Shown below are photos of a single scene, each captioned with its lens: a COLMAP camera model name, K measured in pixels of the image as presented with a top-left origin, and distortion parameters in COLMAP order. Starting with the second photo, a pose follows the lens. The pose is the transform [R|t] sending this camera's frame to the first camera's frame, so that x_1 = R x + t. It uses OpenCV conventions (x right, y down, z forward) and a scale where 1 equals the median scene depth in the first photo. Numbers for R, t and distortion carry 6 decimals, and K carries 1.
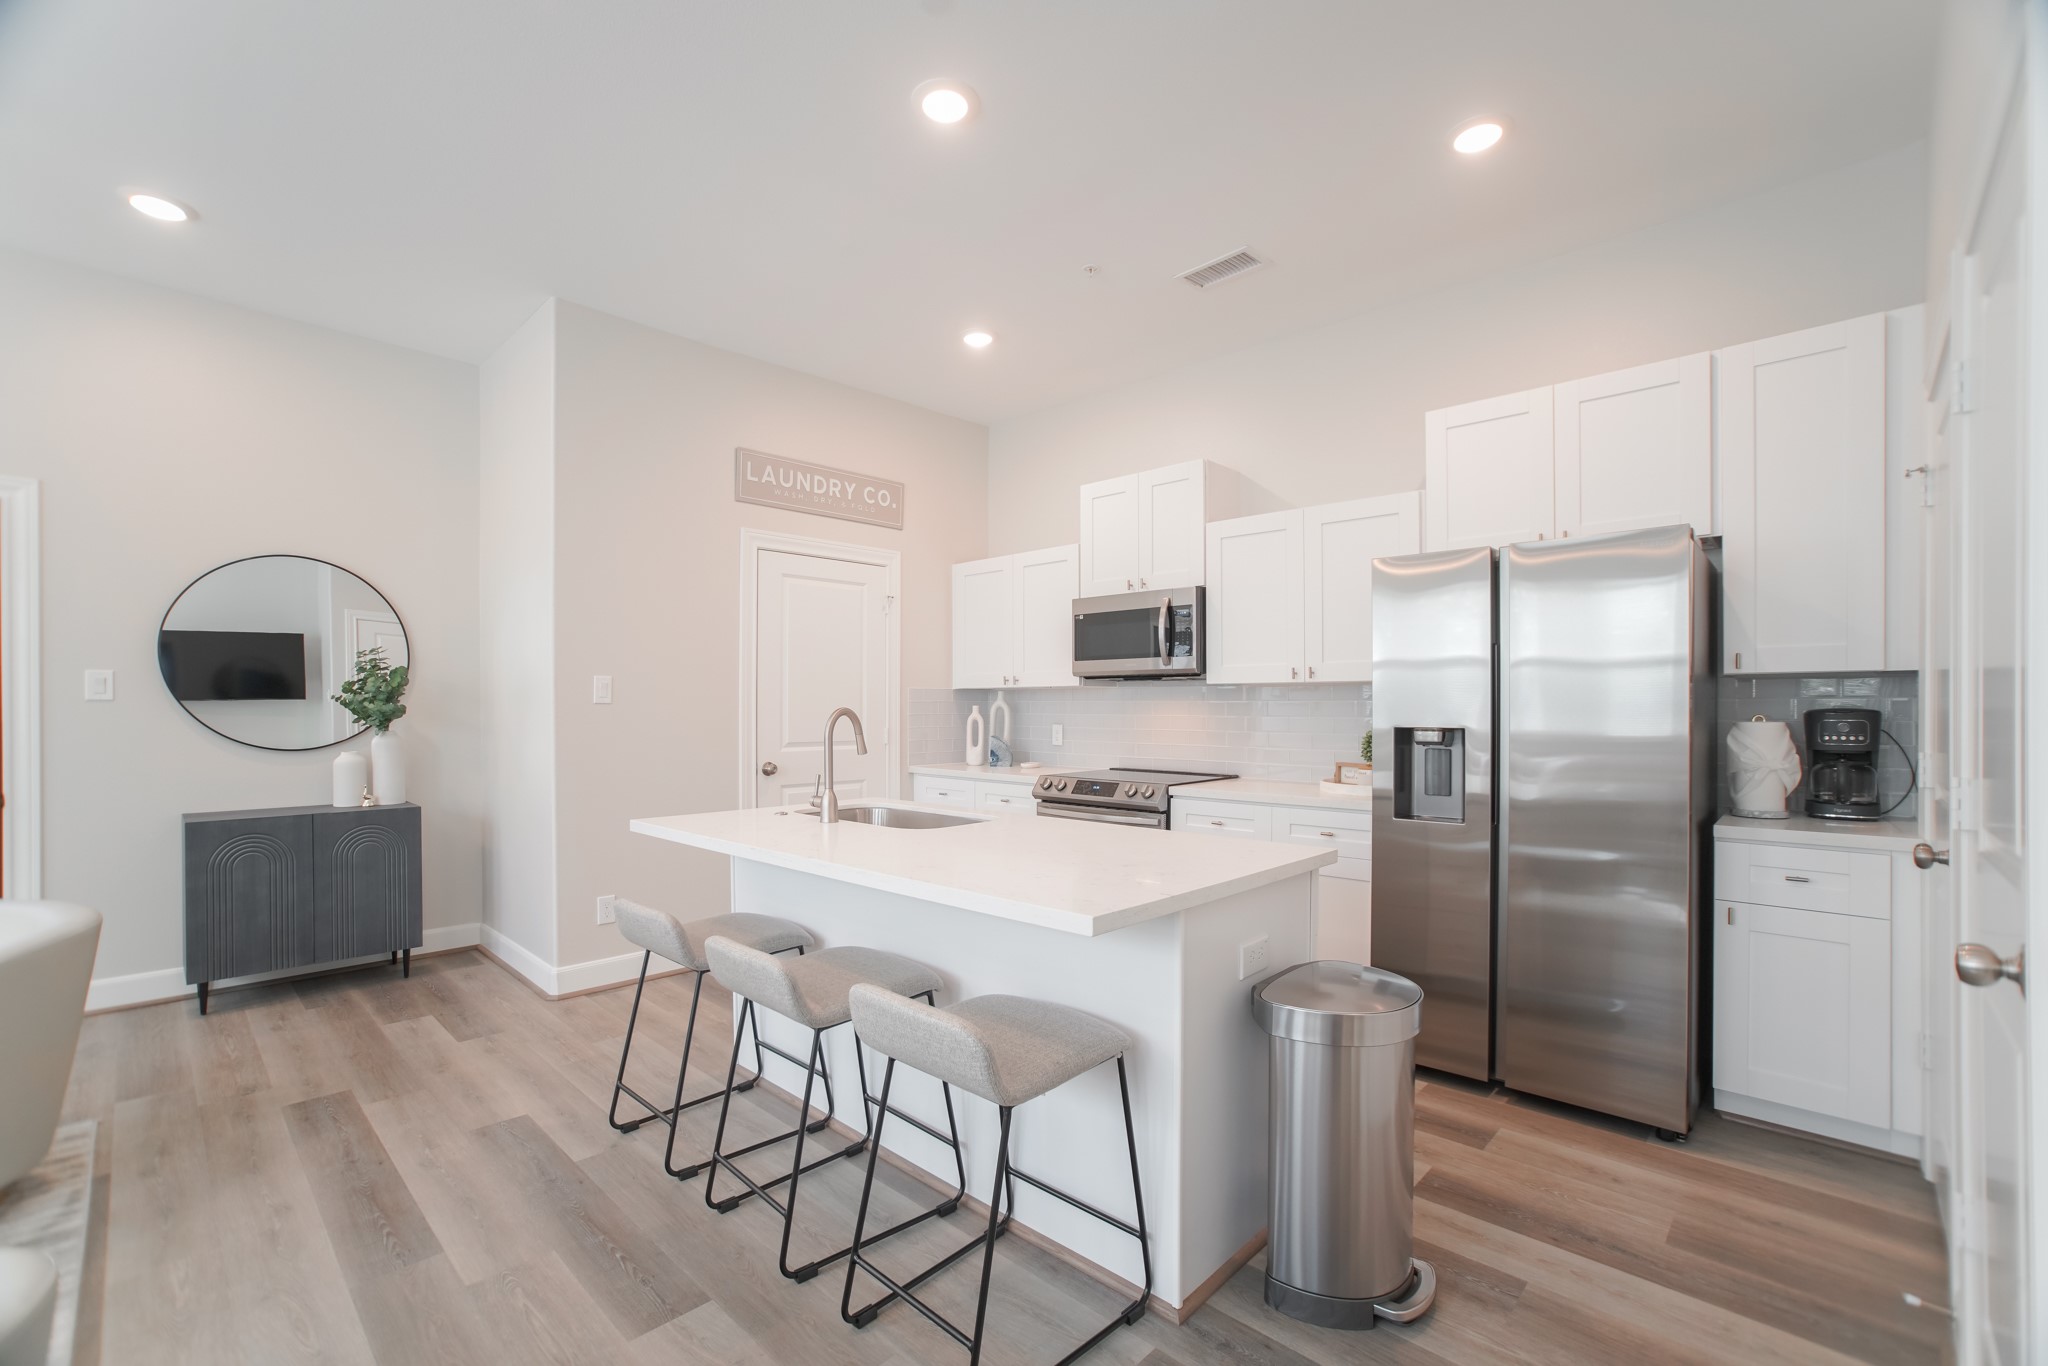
lens RADIAL K [[893.5, 0, 1030.0], [0, 893.5, 701.9], [0, 0, 1]] dist [-0.028233, 0.006878]
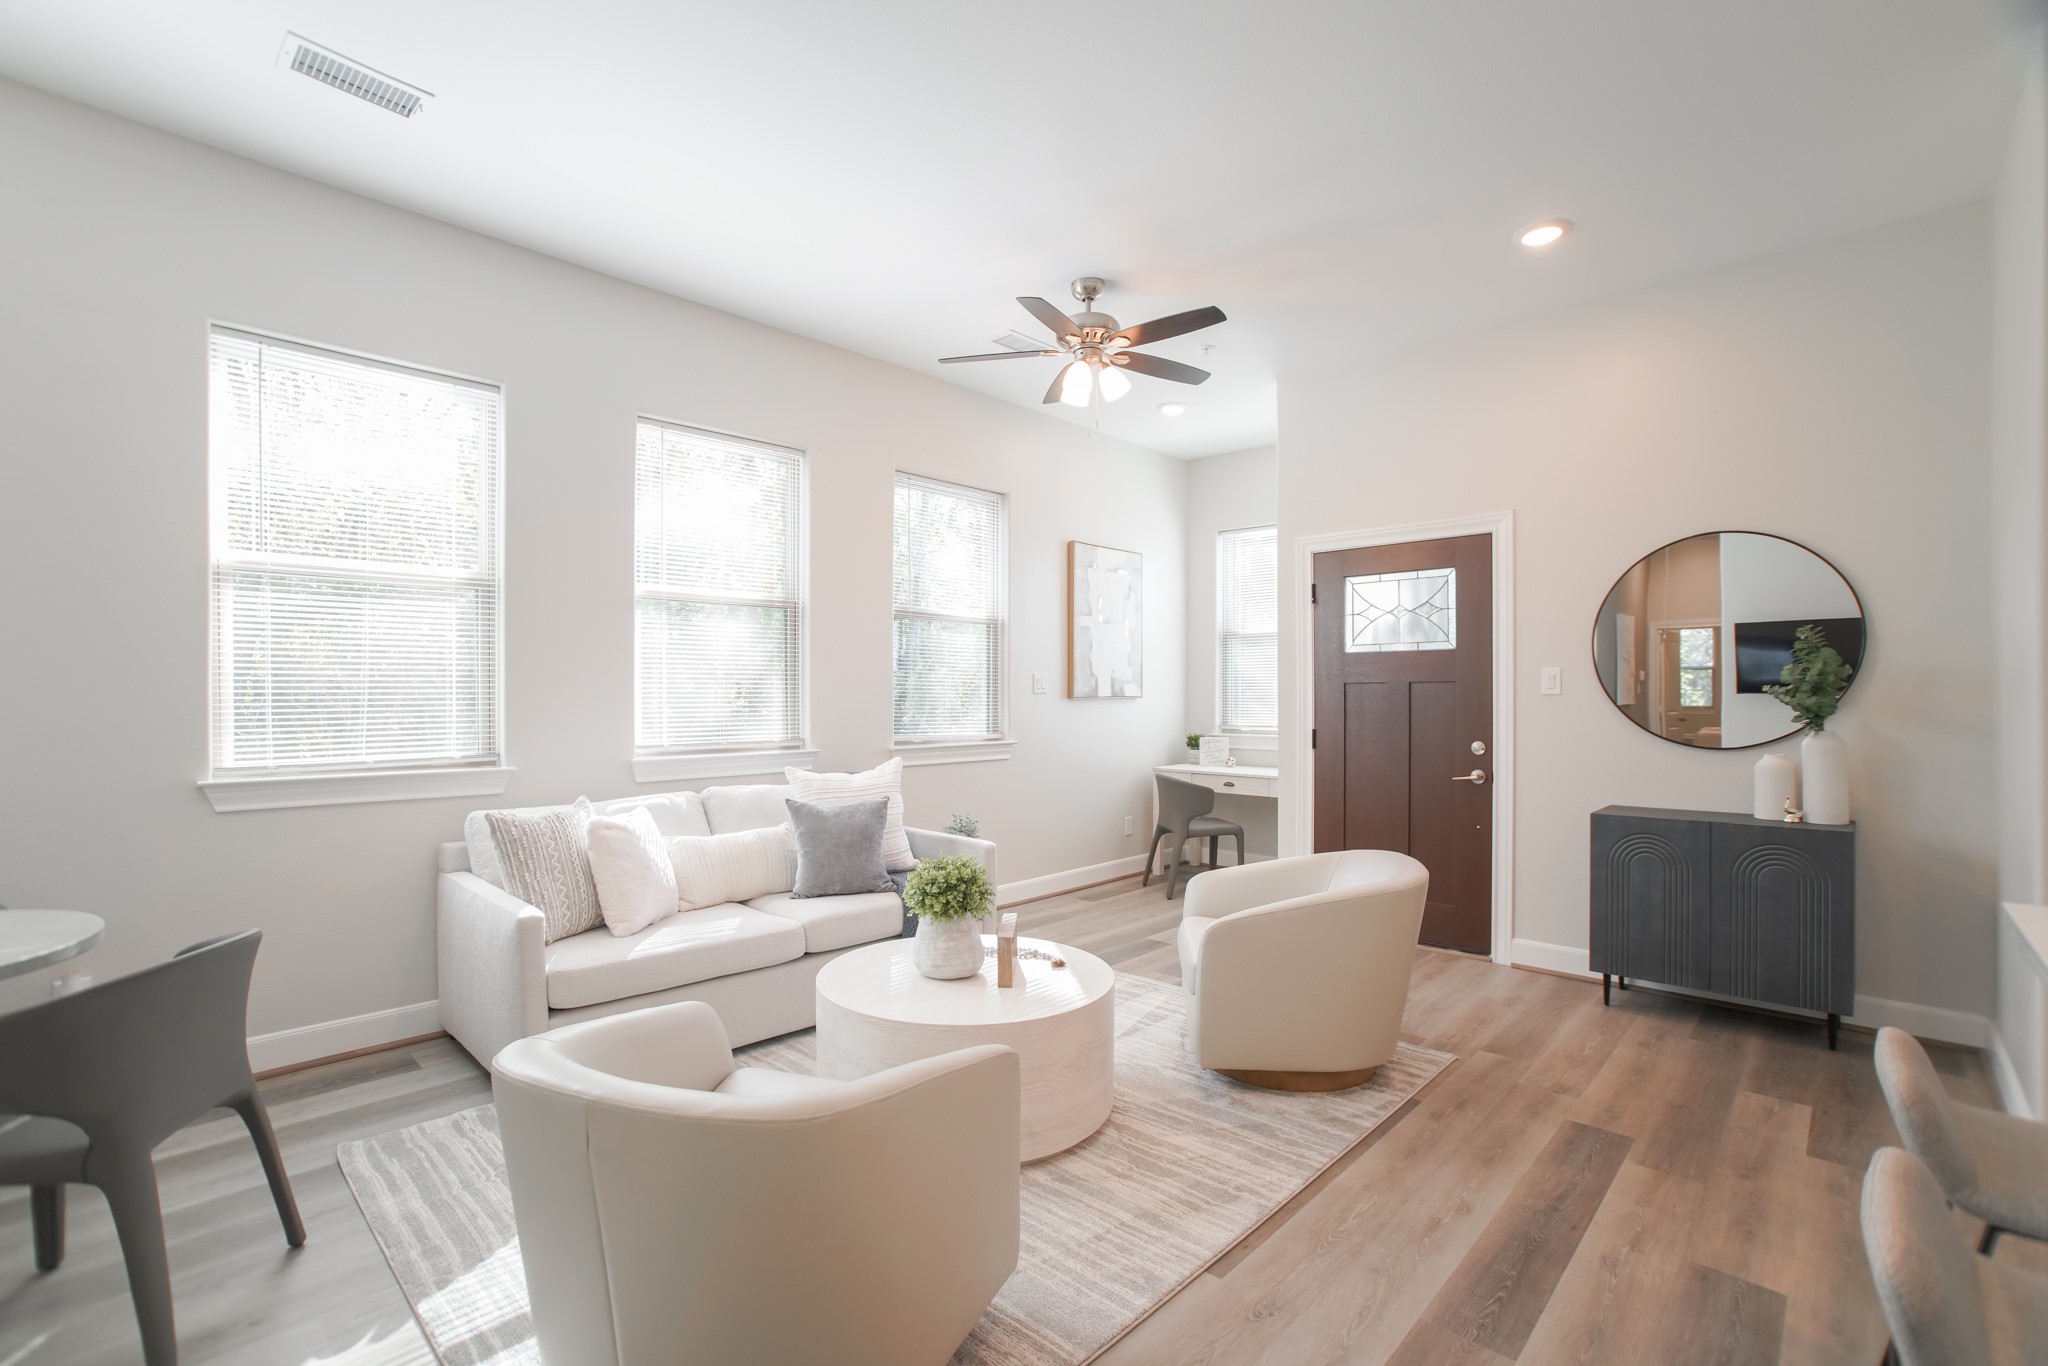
lens RADIAL K [[893.5, 0, 950.5], [0, 893.5, 690.4], [0, 0, 1]] dist [-0.028233, 0.006878]
pose [[-0.041810, -0.009805, -0.999077, 0.101754], [0.007465, 0.999921, -0.010126, -0.001380], [0.999098, -0.007881, -0.041734, 0.274731]]
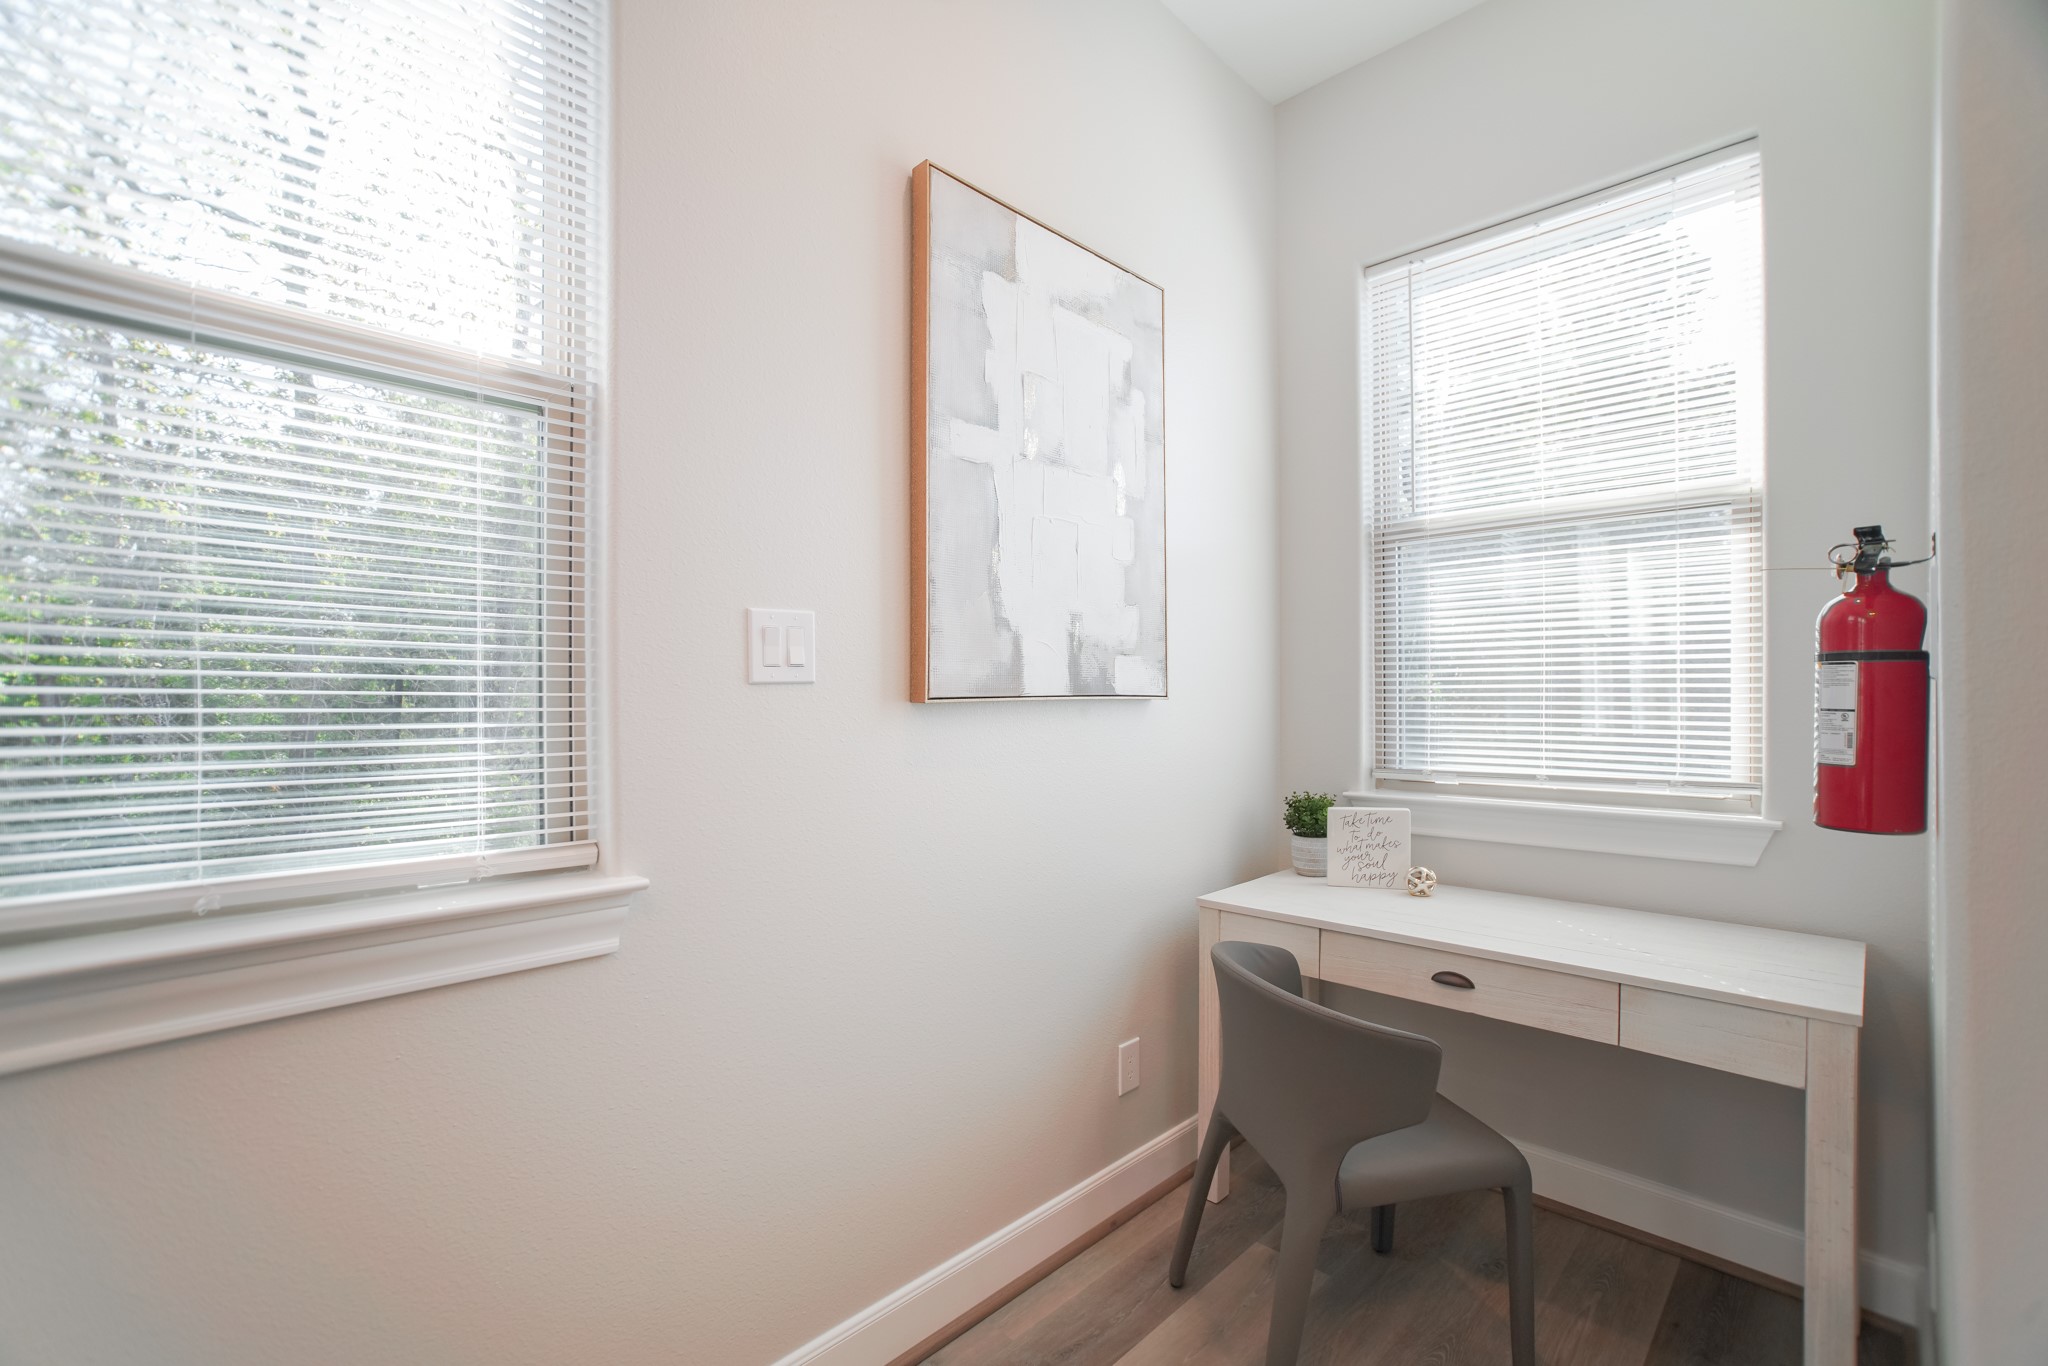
lens RADIAL K [[893.5, 0, 1022.6], [0, 893.5, 680.9], [0, 0, 1]] dist [-0.028233, 0.006878]
pose [[-0.009497, -0.019292, -0.999769, -1.092172], [0.011003, 0.999751, -0.019396, -0.003066], [0.999894, -0.011184, -0.009282, 0.491166]]
